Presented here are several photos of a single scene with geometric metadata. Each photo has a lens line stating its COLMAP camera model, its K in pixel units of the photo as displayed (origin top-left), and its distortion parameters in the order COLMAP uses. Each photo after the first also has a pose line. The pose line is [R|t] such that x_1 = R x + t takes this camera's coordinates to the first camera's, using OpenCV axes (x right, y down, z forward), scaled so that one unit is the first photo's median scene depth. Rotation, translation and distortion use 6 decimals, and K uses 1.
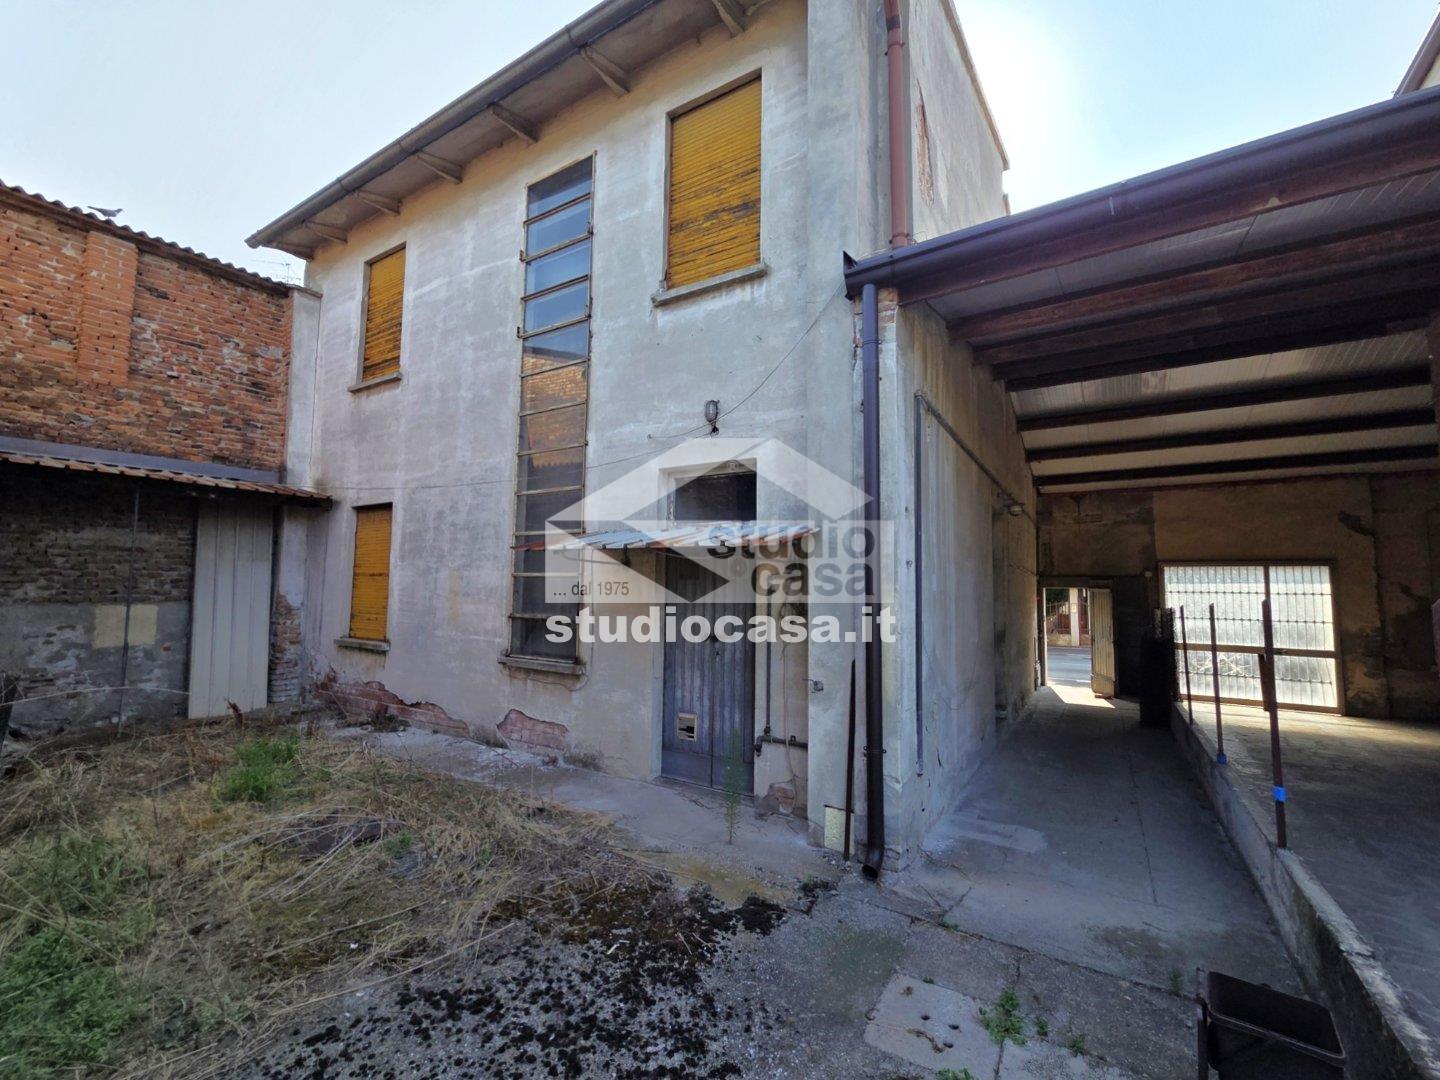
lens RADIAL K [[592.6, 0, 723.9], [0, 592.6, 543.8], [0, 0, 1]] dist [-0.000528, 0.001189]
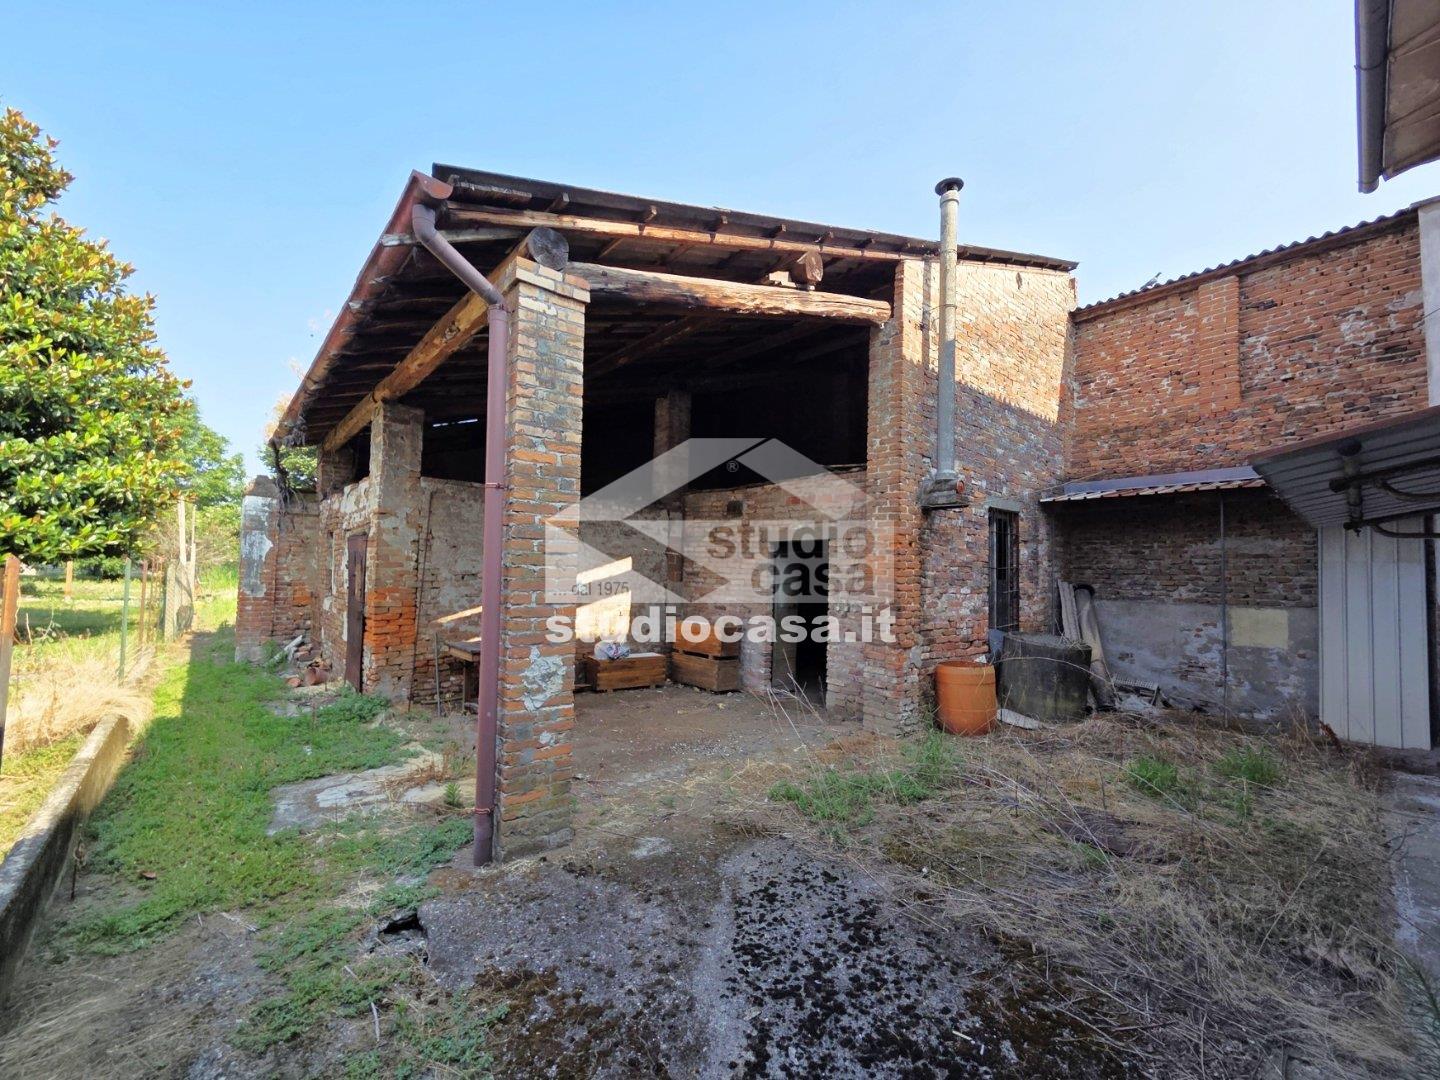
lens RADIAL K [[592.6, 0, 723.9], [0, 592.6, 543.8], [0, 0, 1]] dist [-0.000528, 0.001189]
pose [[-0.273462, -0.066450, -0.959585, 0.718423], [0.041868, 0.995843, -0.080892, 0.087895], [0.960971, -0.062297, -0.269543, 0.980023]]
